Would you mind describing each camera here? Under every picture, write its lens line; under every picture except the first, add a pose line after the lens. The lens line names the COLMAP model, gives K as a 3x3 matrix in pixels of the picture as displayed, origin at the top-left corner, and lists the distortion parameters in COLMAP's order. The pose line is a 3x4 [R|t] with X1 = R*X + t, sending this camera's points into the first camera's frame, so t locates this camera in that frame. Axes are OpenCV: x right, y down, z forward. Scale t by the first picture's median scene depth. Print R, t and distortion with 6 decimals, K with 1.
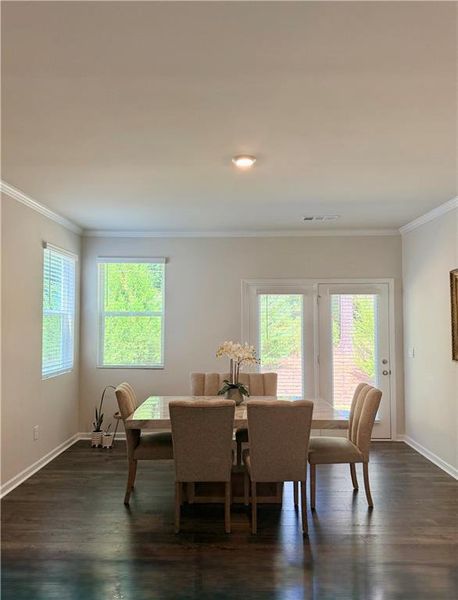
lens RADIAL K [[440.3, 0, 227.7], [0, 440.3, 309.7], [0, 0, 1]] dist [-0.003922, -0.005833]
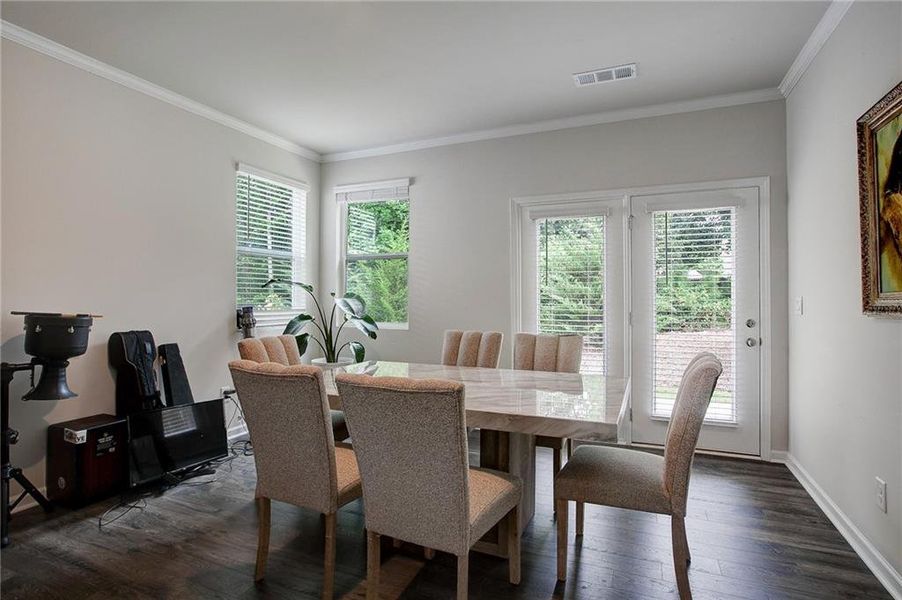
lens RADIAL K [[458.1, 0, 450.9], [0, 458.1, 295.1], [0, 0, 1]] dist [-0.028978, 0.001241]
pose [[0.925166, -0.002589, -0.379554, 0.220596], [0.013774, 0.999547, 0.026756, 0.061110], [0.379313, -0.029982, 0.924783, 0.307716]]
